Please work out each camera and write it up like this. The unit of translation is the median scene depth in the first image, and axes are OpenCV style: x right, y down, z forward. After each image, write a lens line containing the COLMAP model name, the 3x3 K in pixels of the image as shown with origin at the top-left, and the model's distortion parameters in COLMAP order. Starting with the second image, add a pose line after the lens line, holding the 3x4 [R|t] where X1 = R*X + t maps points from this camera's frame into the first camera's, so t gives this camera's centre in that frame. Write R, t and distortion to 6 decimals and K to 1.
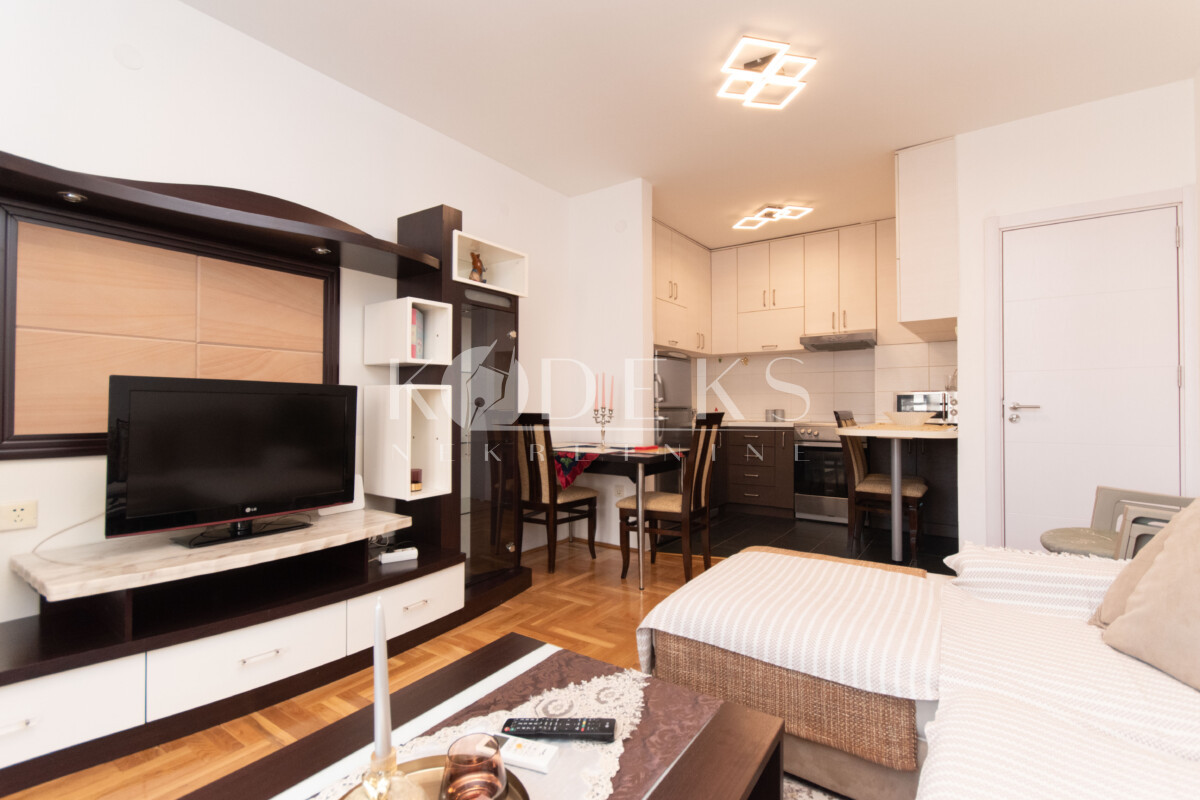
lens RADIAL K [[530.4, 0, 600.0], [0, 530.4, 400.0], [0, 0, 1]] dist [0.001994, 0.000415]
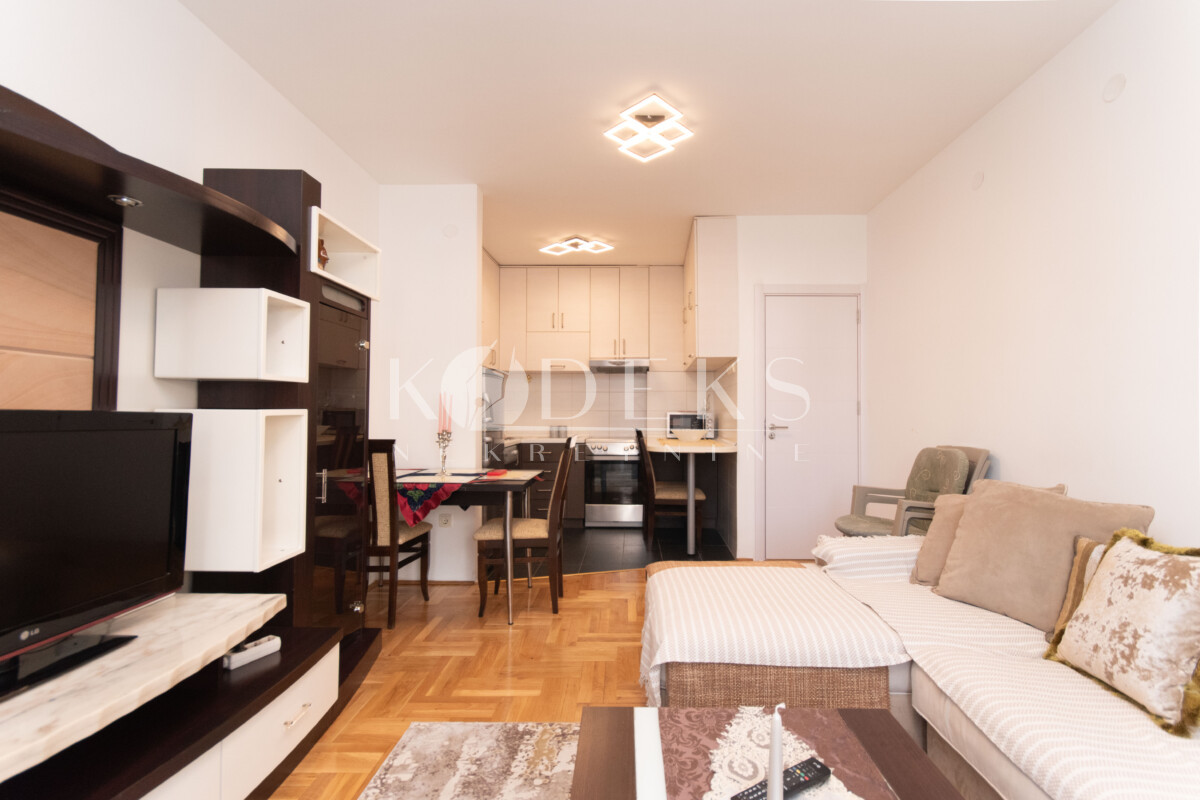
lens RADIAL K [[530.4, 0, 600.0], [0, 530.4, 400.0], [0, 0, 1]] dist [0.001994, 0.000415]
pose [[0.833720, 0.016649, 0.551937, -0.305076], [-0.009591, 0.999831, -0.015672, -0.028499], [-0.552105, 0.007772, 0.833738, 0.116104]]
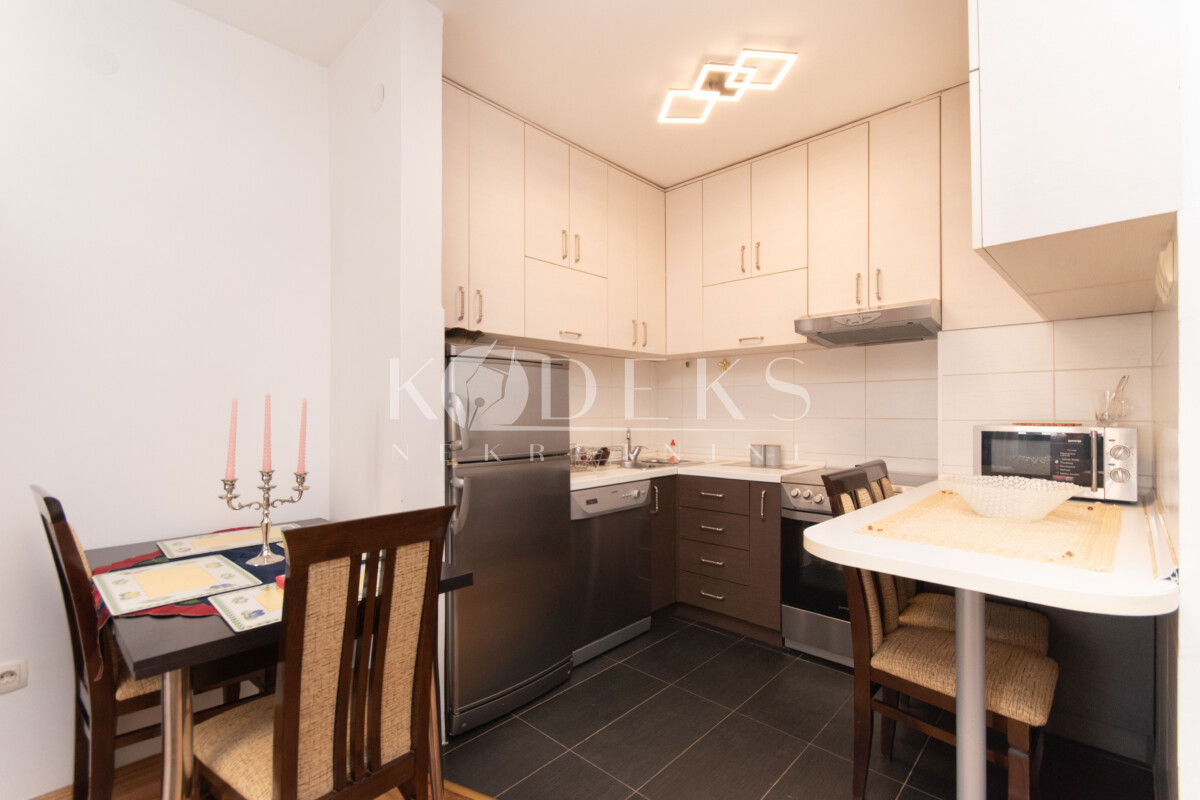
lens RADIAL K [[518.0, 0, 605.7], [0, 518.0, 410.0], [0, 0, 1]] dist [-0.002243, -0.000172]
pose [[0.990950, -0.000528, -0.134228, 0.376616], [0.001135, 0.999989, 0.004451, -0.040470], [0.134224, -0.004563, 0.990940, 0.647985]]
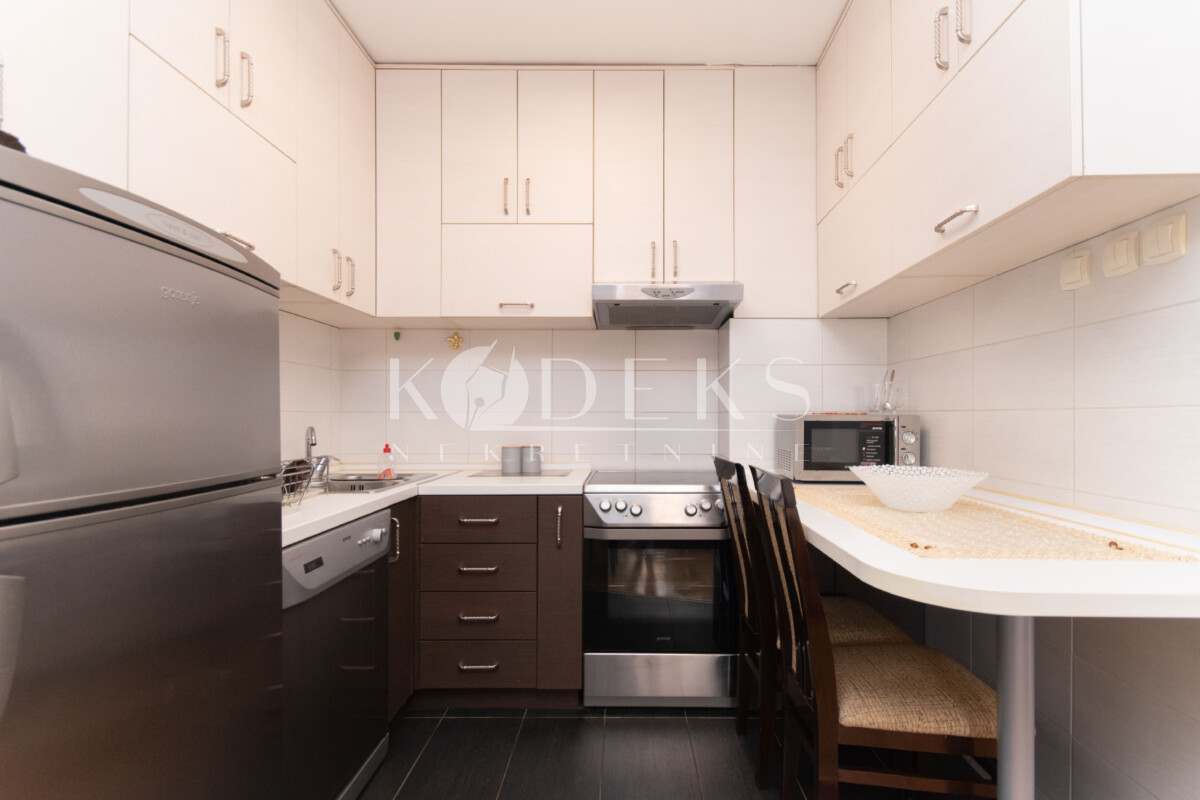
lens RADIAL K [[530.5, 0, 605.8], [0, 530.5, 416.0], [0, 0, 1]] dist [0.000600, 0.000205]
pose [[0.822029, 0.004546, 0.569428, 0.205986], [-0.007354, 0.999969, 0.002633, -0.017804], [-0.569399, -0.006351, 0.822037, 0.944252]]
